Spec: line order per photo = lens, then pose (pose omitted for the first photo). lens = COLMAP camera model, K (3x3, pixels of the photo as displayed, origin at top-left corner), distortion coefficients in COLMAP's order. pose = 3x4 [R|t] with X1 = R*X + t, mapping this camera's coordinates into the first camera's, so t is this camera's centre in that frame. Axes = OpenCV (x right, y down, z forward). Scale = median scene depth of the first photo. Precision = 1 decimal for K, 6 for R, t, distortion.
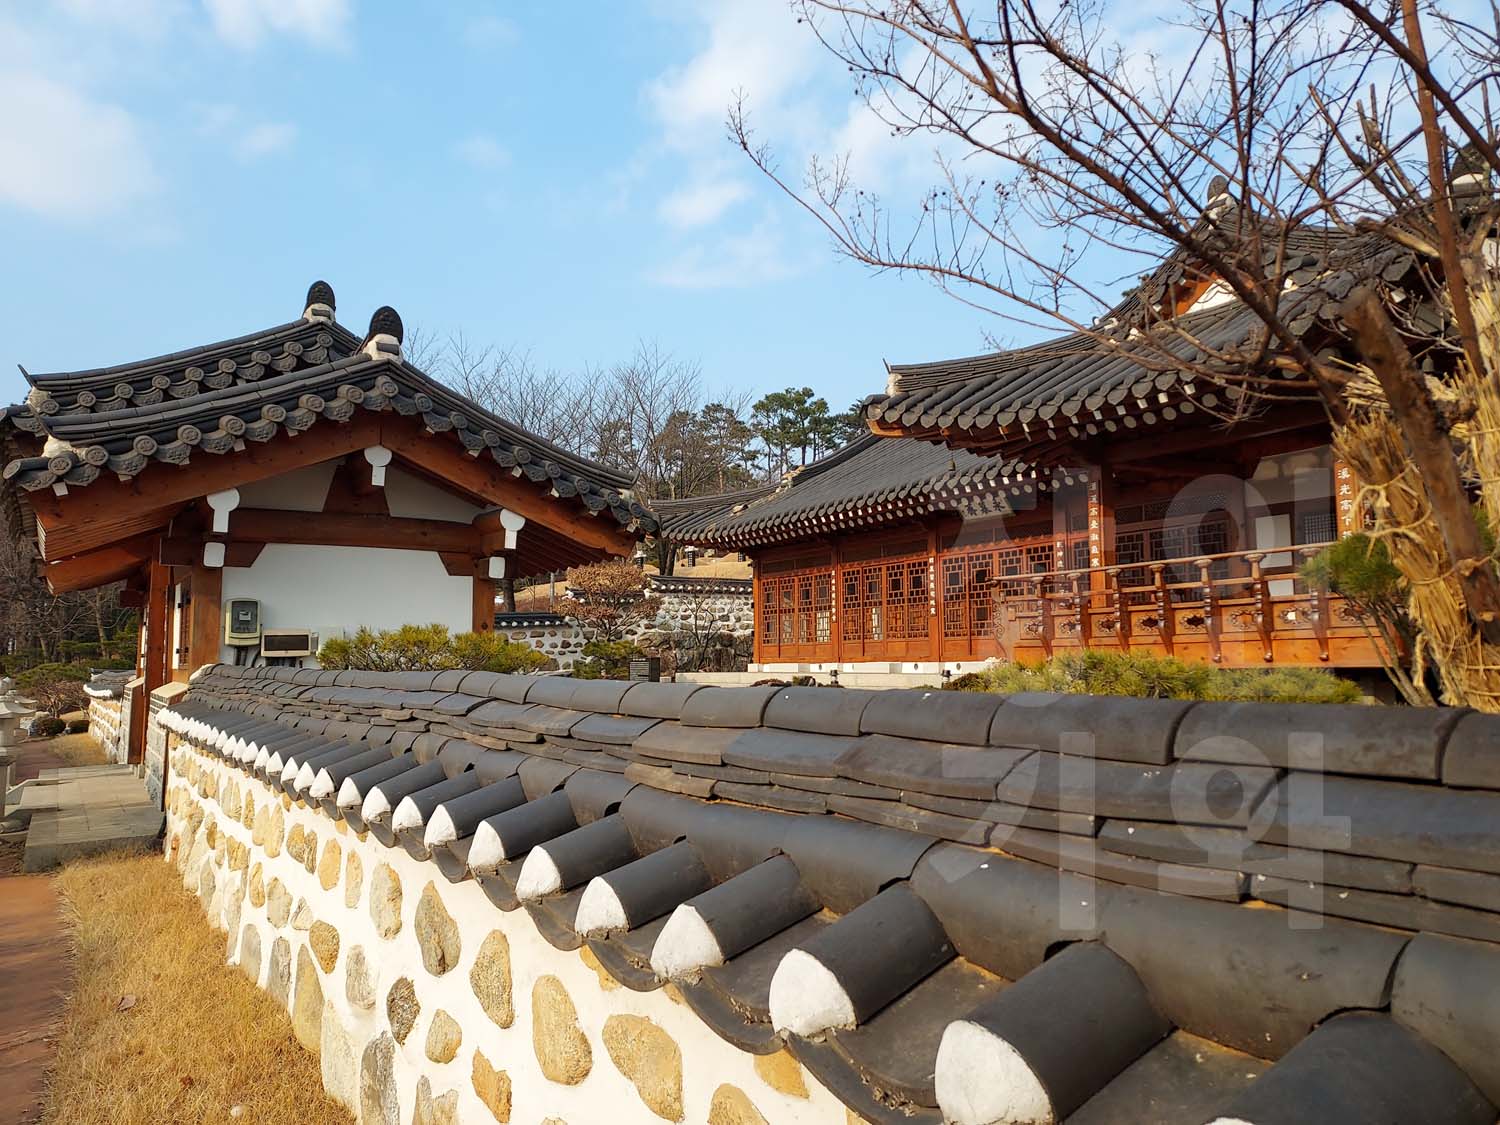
lens RADIAL K [[1068.1, 0, 750.2], [0, 1068.1, 568.3], [0, 0, 1]] dist [0.055081, -0.000656]
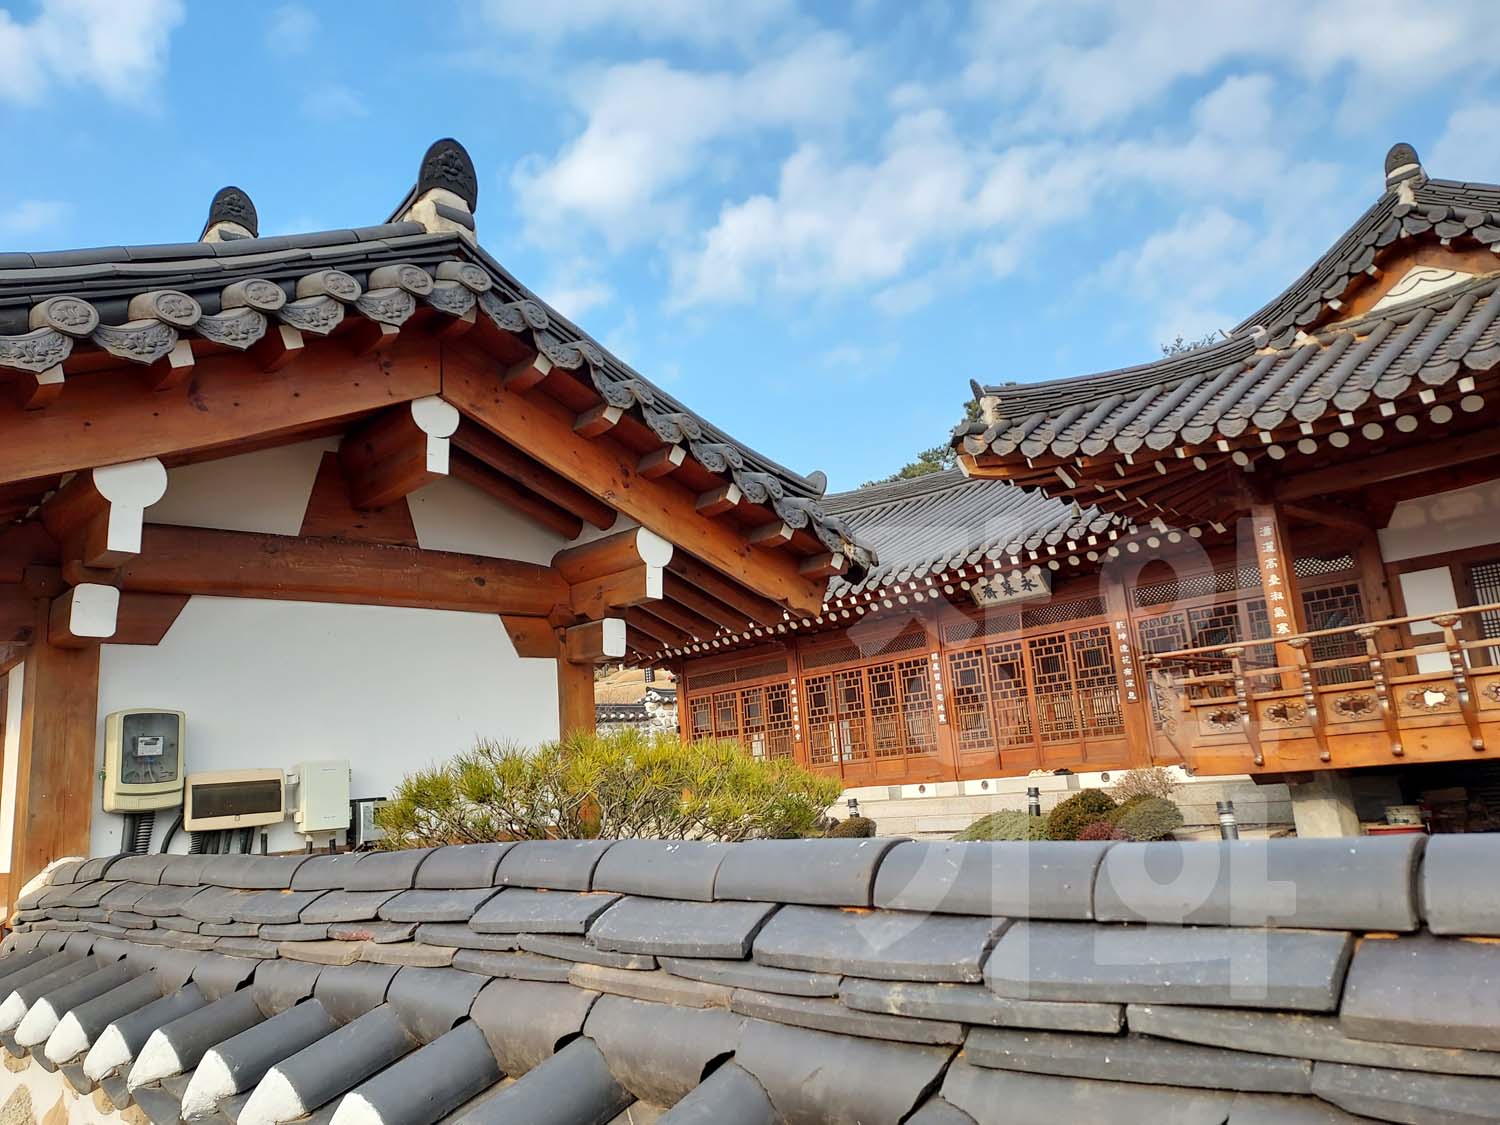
lens RADIAL K [[1068.1, 0, 750.2], [0, 1068.1, 568.3], [0, 0, 1]] dist [0.055081, -0.000656]
pose [[0.978674, -0.025175, 0.203872, -0.278513], [0.050491, 0.991495, -0.119948, 0.034003], [-0.199119, 0.127684, 0.971622, 0.436300]]
